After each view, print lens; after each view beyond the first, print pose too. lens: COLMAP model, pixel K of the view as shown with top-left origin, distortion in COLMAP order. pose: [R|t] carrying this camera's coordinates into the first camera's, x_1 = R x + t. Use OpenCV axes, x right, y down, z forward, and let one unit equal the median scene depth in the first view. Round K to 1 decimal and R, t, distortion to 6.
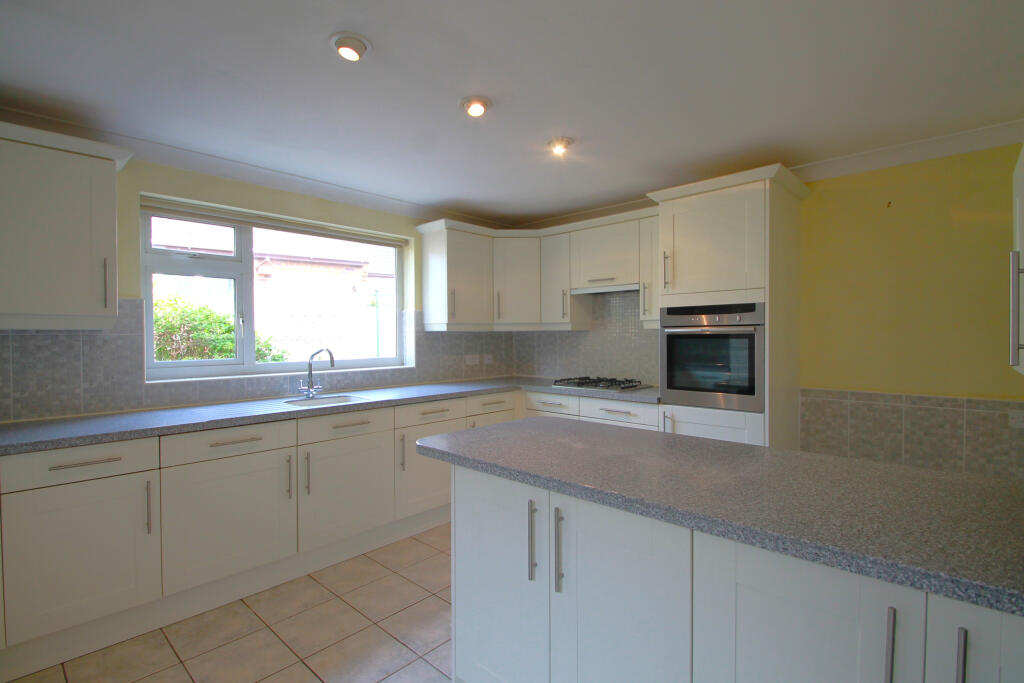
lens RADIAL K [[493.7, 0, 506.4], [0, 493.7, 340.0], [0, 0, 1]] dist [0.003346, -0.000234]
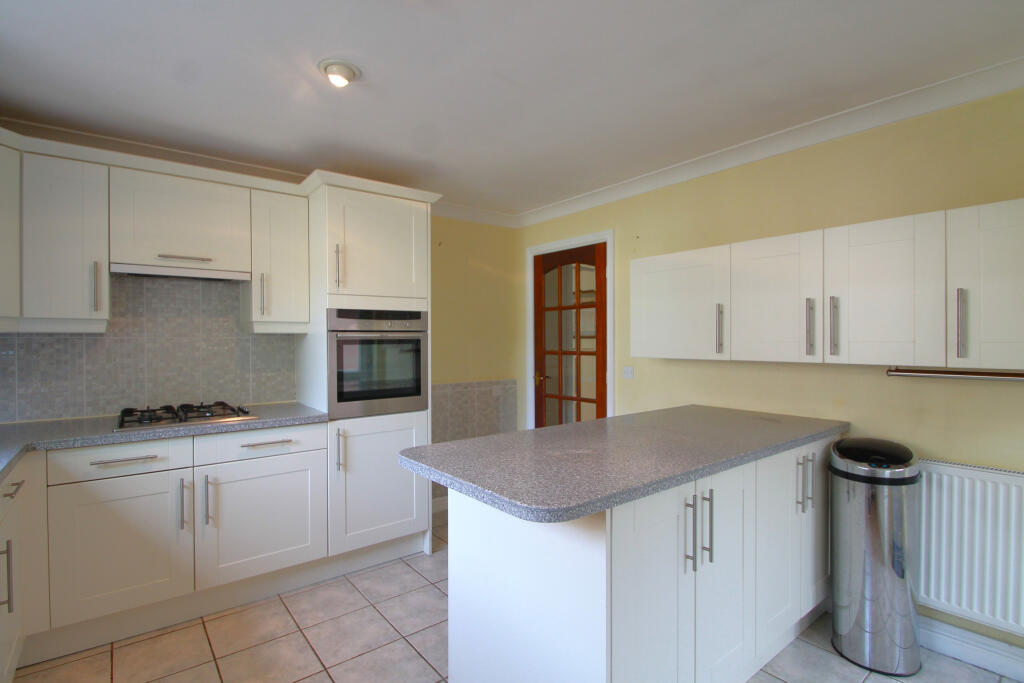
lens RADIAL K [[493.7, 0, 506.4], [0, 493.7, 340.0], [0, 0, 1]] dist [0.003346, -0.000234]
pose [[0.150873, 0.000717, 0.988553, -0.531969], [0.011502, 0.999931, -0.002480, -0.005815], [-0.988486, 0.011745, 0.150854, 0.617859]]
